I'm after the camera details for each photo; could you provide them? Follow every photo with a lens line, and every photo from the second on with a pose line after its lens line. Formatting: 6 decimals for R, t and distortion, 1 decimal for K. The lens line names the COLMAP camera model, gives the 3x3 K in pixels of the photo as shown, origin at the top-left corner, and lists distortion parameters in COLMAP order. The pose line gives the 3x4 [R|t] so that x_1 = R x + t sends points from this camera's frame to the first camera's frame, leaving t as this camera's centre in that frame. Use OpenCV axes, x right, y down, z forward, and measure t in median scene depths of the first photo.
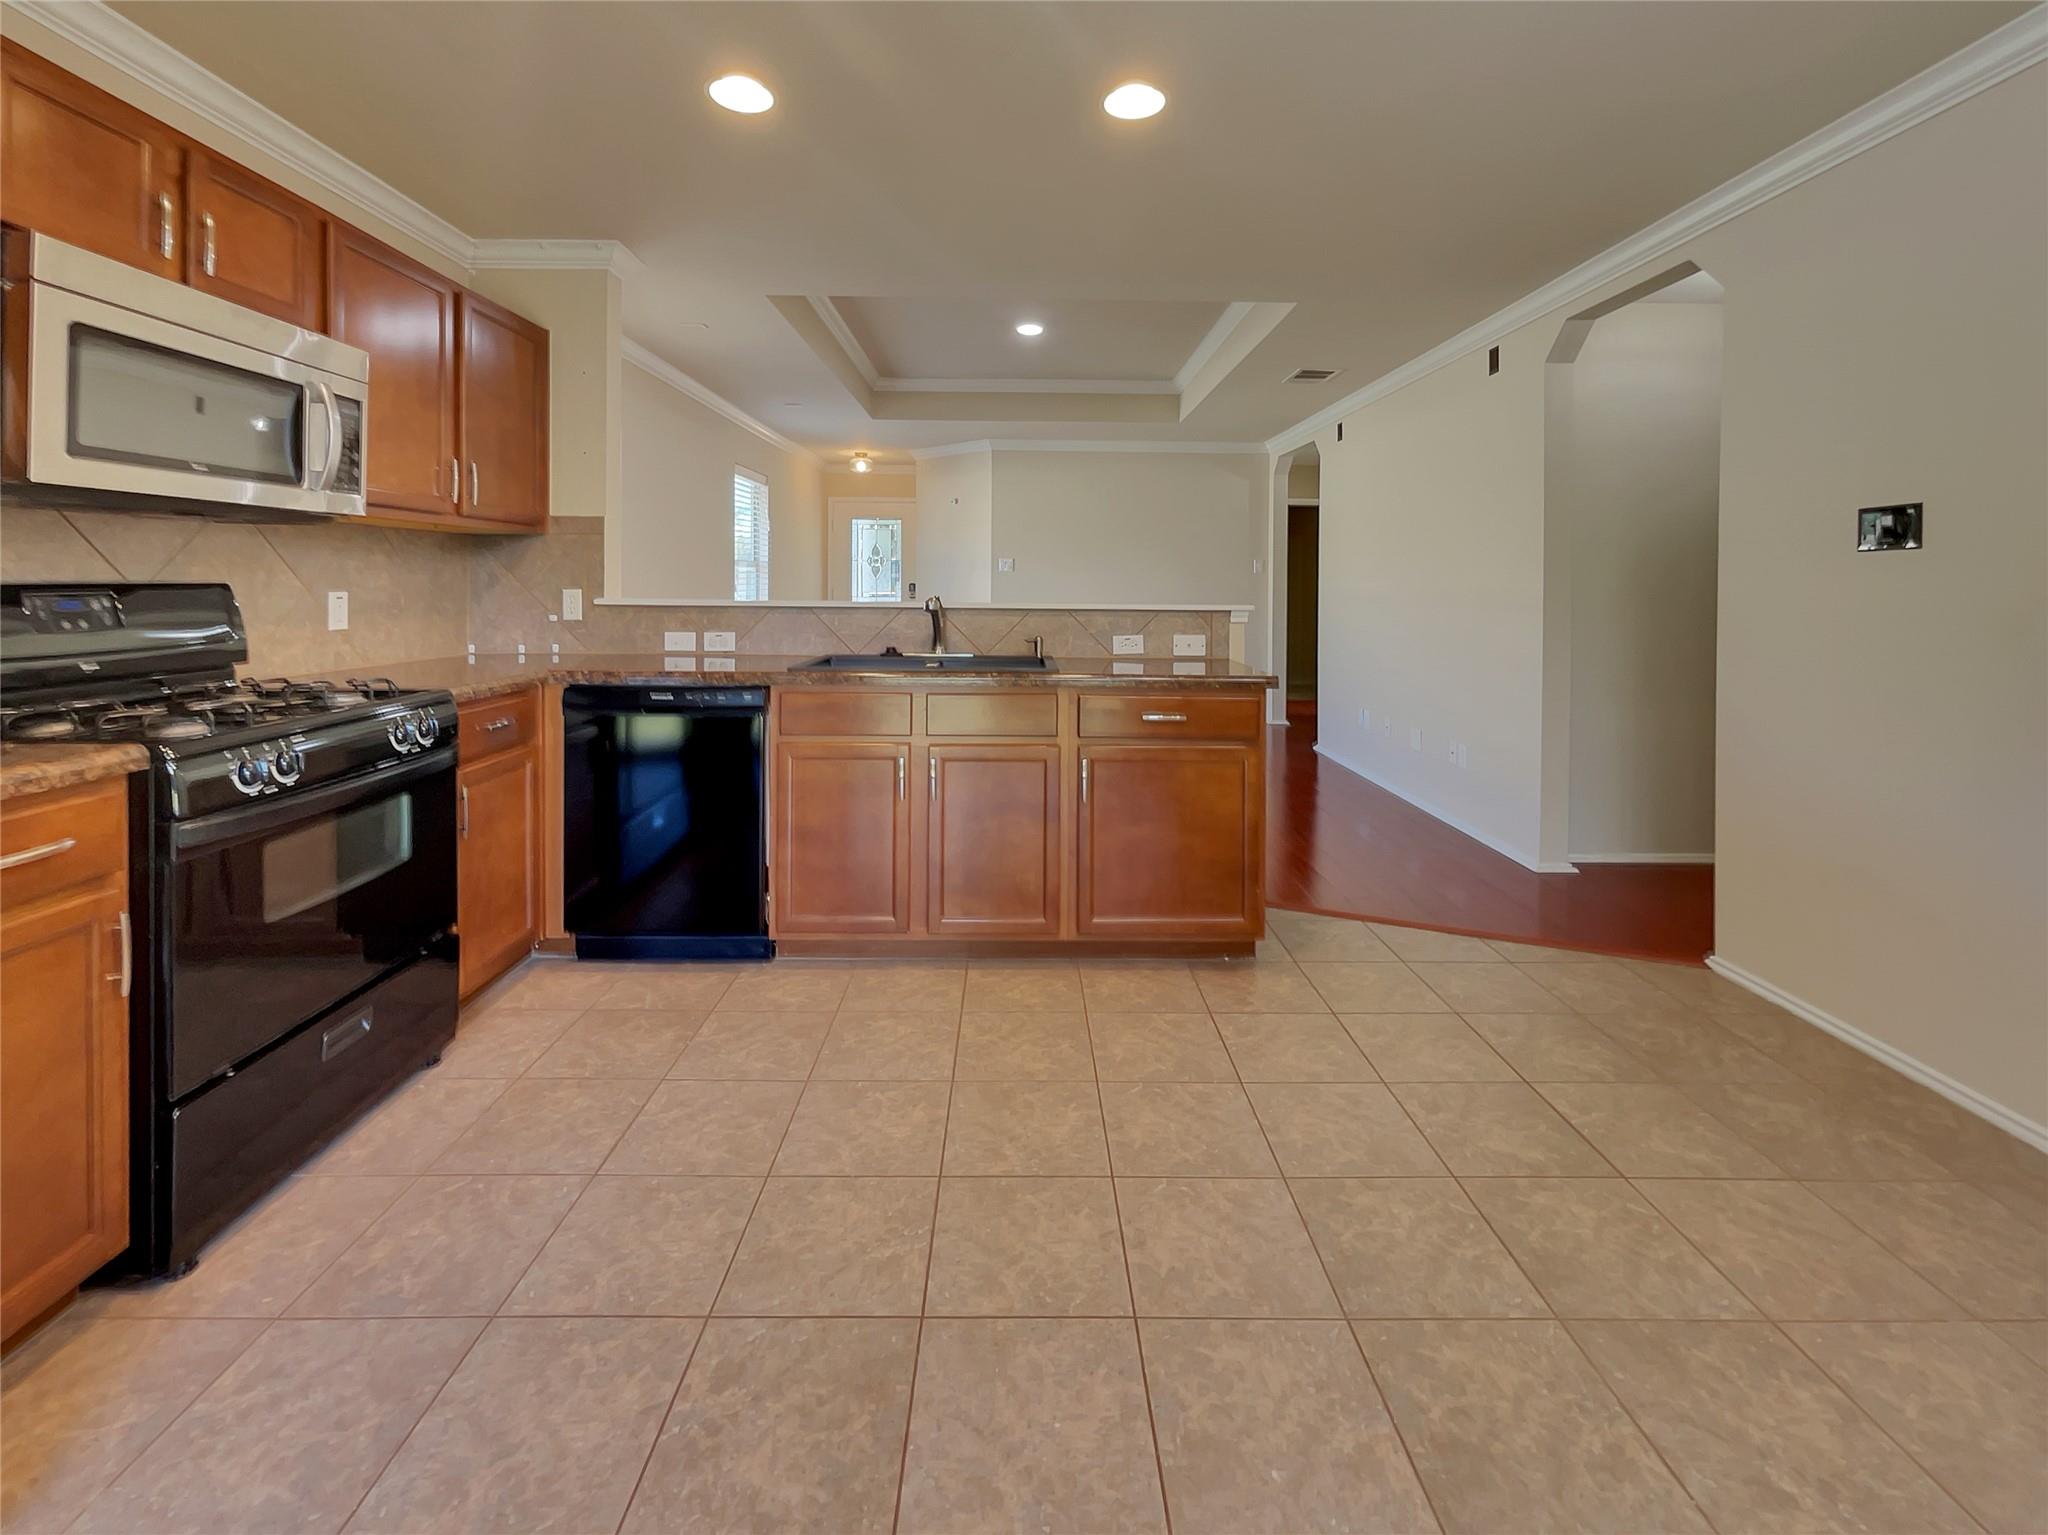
lens RADIAL K [[888.4, 0, 1032.9], [0, 888.4, 664.0], [0, 0, 1]] dist [0.002299, 0.001275]
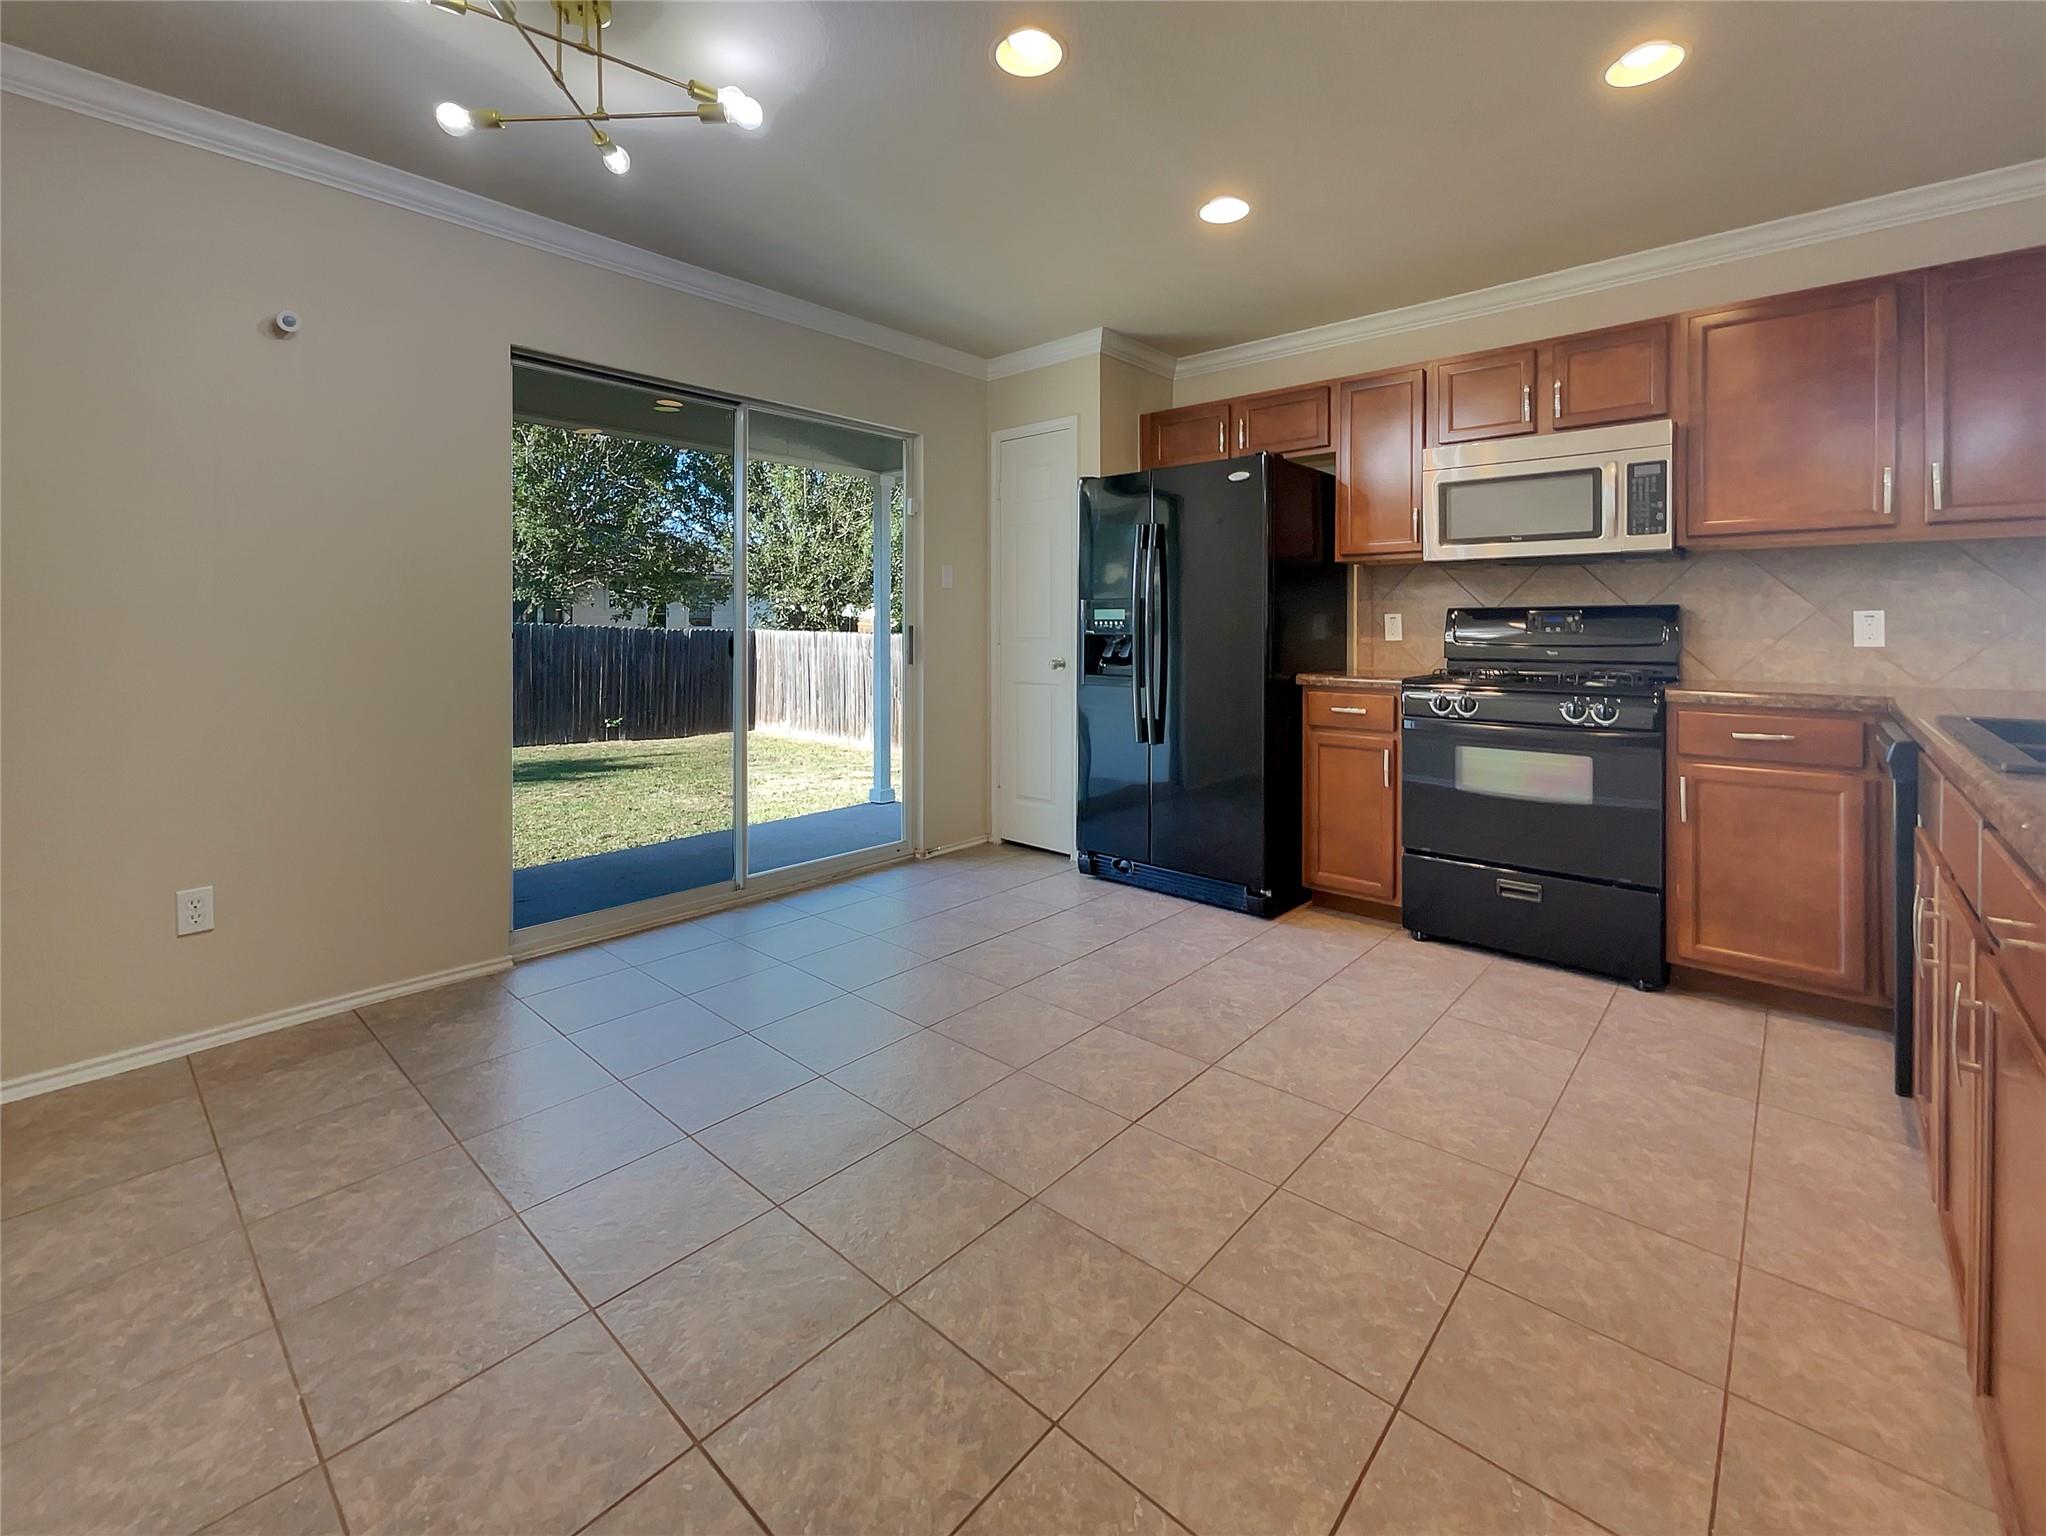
lens RADIAL K [[887.5, 0, 1038.4], [0, 887.5, 751.0], [0, 0, 1]] dist [0.002299, 0.001275]
pose [[-0.664728, 0.097854, -0.740649, 0.641687], [-0.071742, 0.978442, 0.193659, -0.048919], [0.743633, 0.181867, -0.643378, 0.907785]]
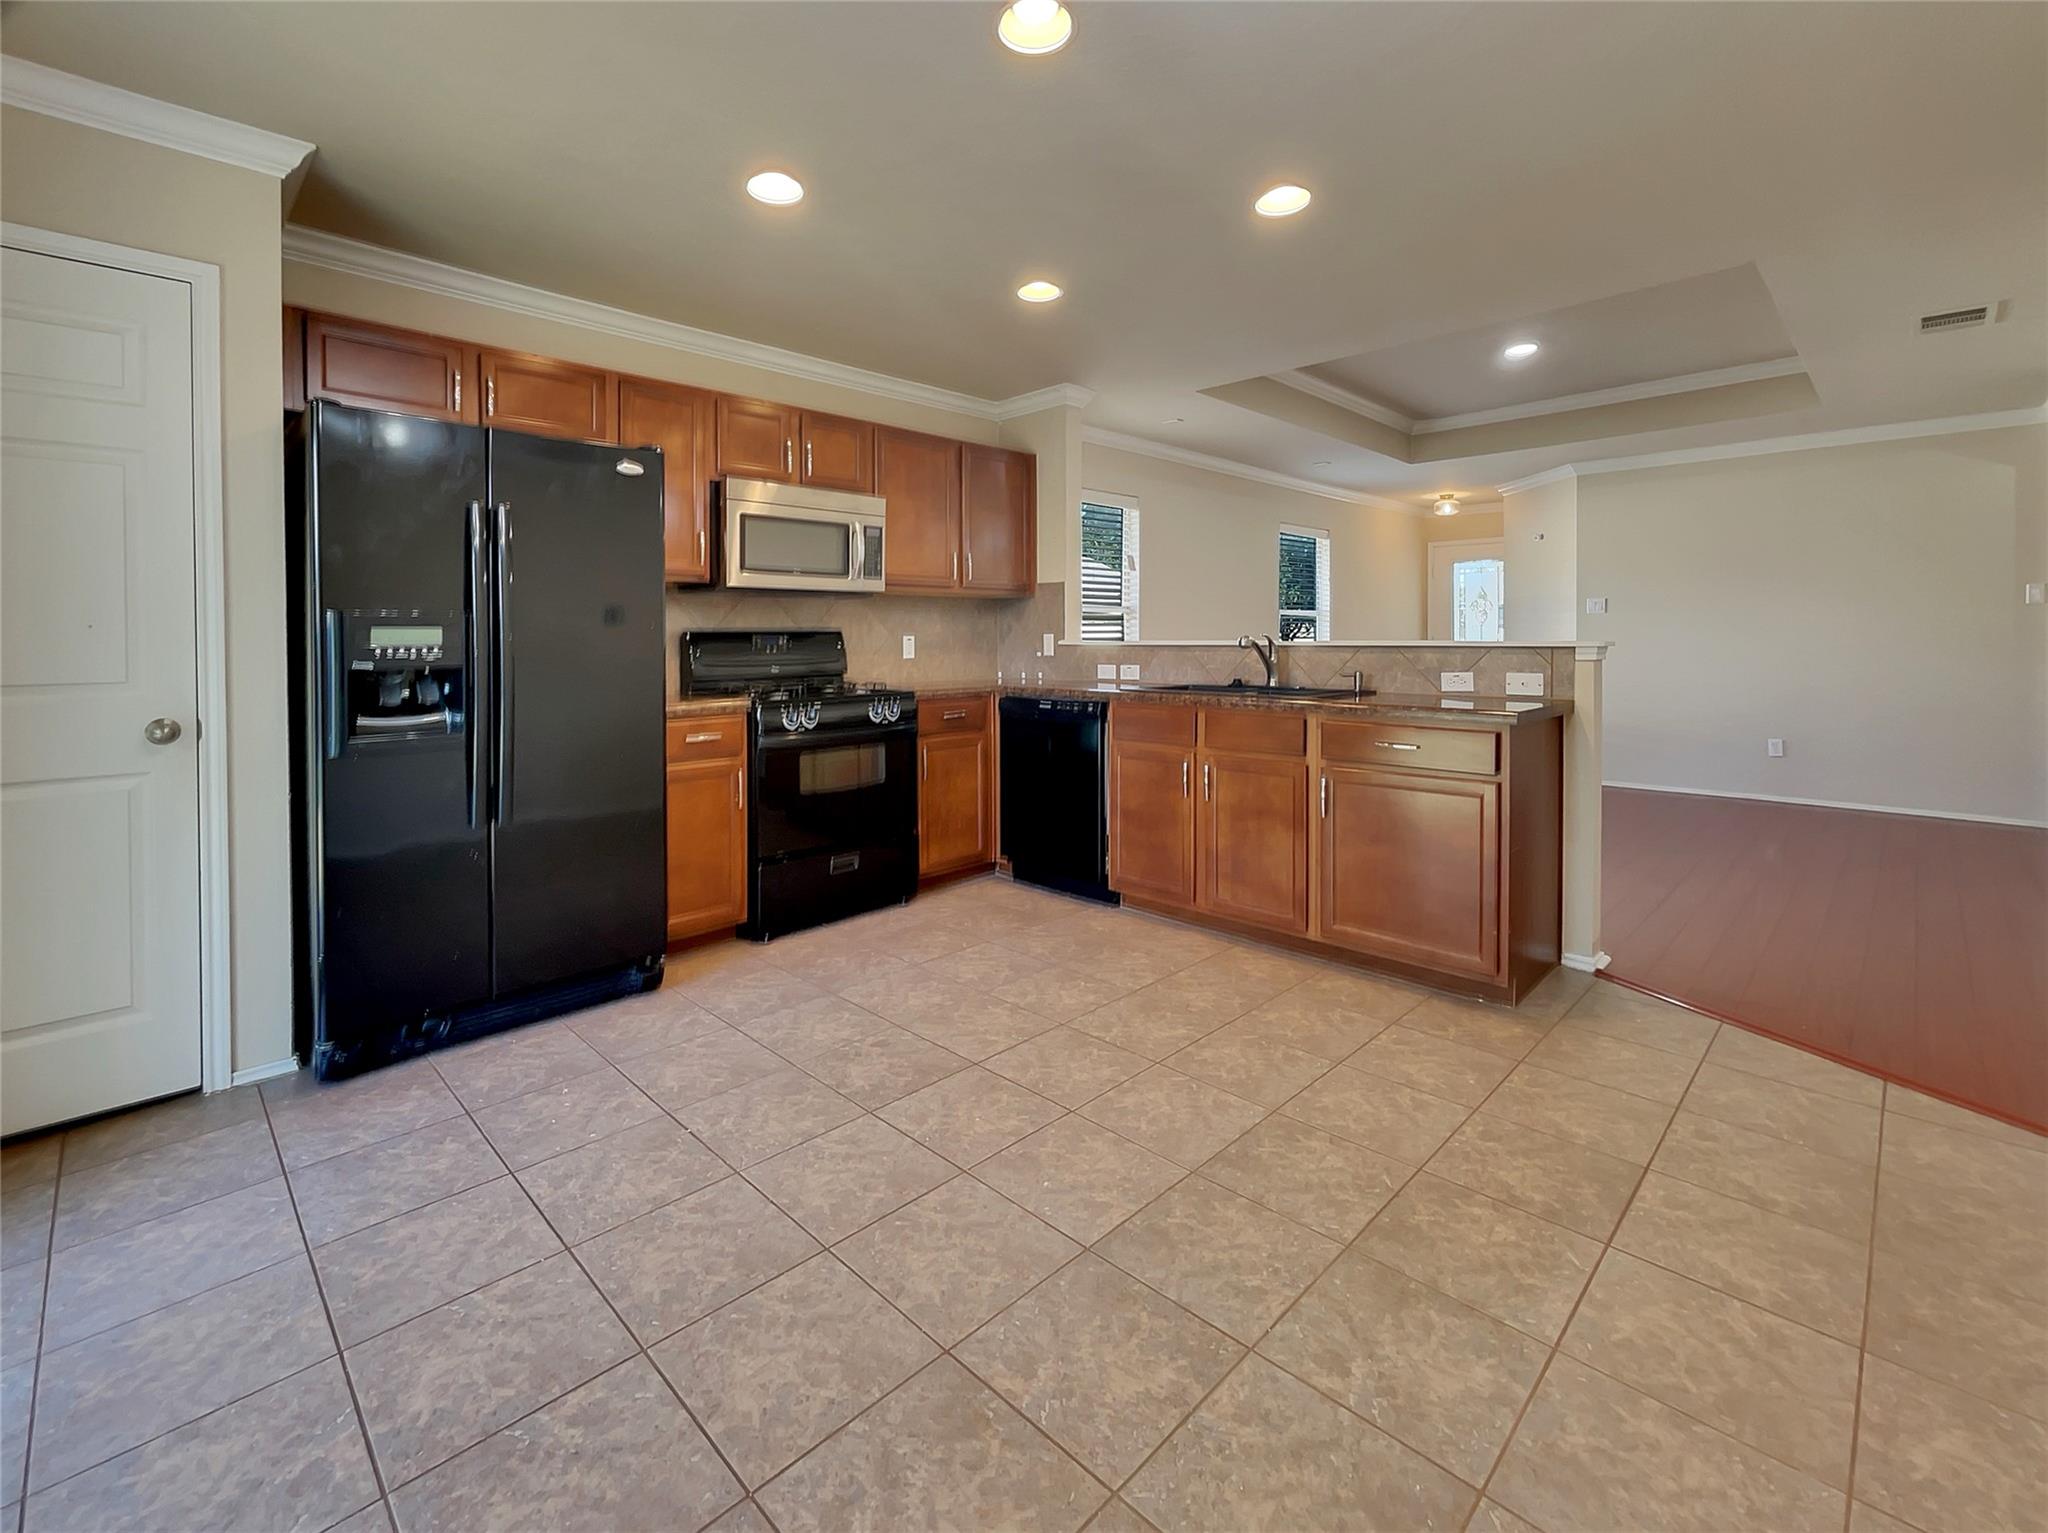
lens RADIAL K [[888.4, 0, 1034.9], [0, 888.4, 768.3], [0, 0, 1]] dist [0.002299, 0.001275]
pose [[0.708709, 0.090703, -0.699646, 0.575231], [-0.051237, 0.995700, 0.077182, 0.026467], [0.703637, -0.018852, 0.710309, -0.050657]]
